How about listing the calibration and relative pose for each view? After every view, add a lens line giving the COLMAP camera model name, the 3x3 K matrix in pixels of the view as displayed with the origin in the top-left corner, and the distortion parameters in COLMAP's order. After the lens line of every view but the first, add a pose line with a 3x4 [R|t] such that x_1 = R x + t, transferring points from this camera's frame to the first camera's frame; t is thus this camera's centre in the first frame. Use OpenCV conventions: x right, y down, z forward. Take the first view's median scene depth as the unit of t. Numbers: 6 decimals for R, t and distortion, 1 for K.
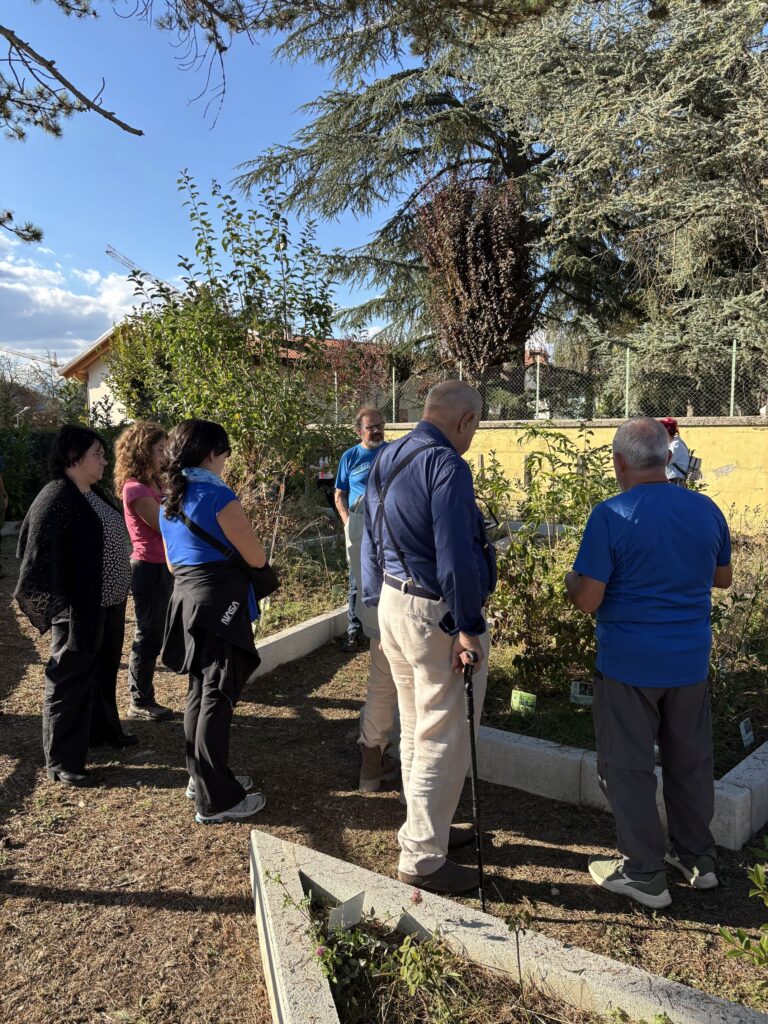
lens RADIAL K [[780.1, 0, 389.5], [0, 780.1, 513.0], [0, 0, 1]] dist [0.006870, 0.008058]
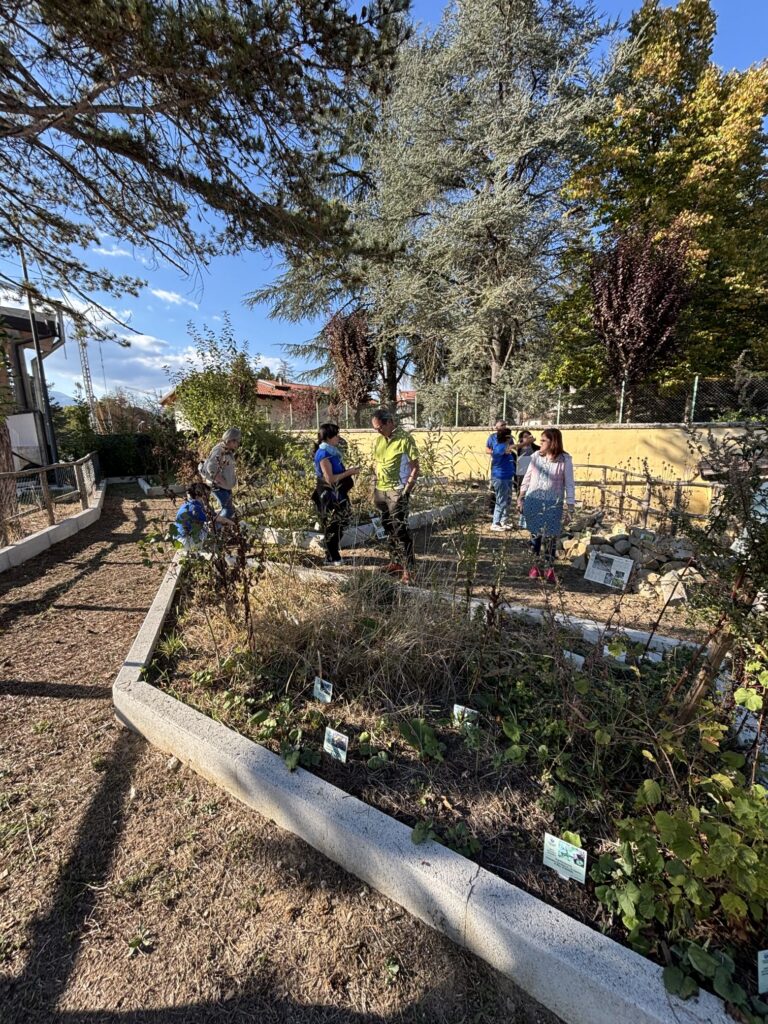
lens RADIAL K [[417.0, 0, 385.2], [0, 417.0, 513.8], [0, 0, 1]] dist [-0.000428, 0.000815]
pose [[0.996745, -0.015828, 0.079047, 0.068300], [0.009194, 0.996457, 0.083598, 0.012837], [-0.080090, -0.082599, 0.993359, -0.107276]]
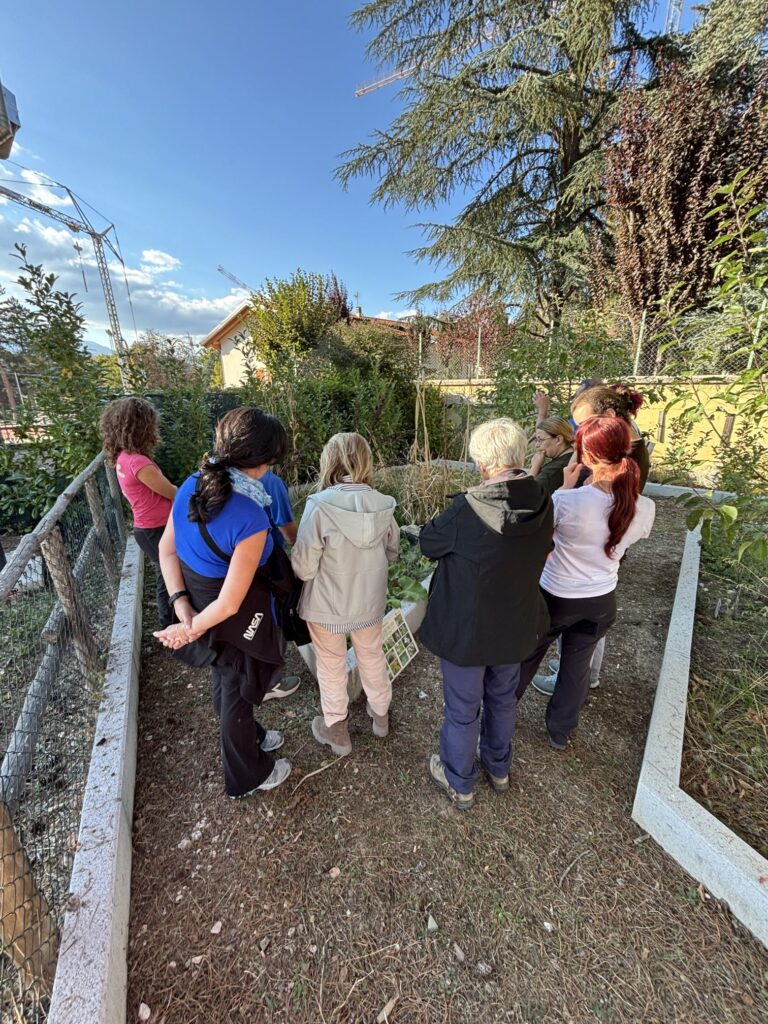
lens RADIAL K [[417.0, 0, 390.3], [0, 417.0, 512.0], [0, 0, 1]] dist [-0.000428, 0.000815]
pose [[0.999788, -0.008377, 0.018828, -0.159681], [0.004621, 0.981519, 0.191308, -0.036676], [-0.020082, -0.191181, 0.981349, 0.318411]]
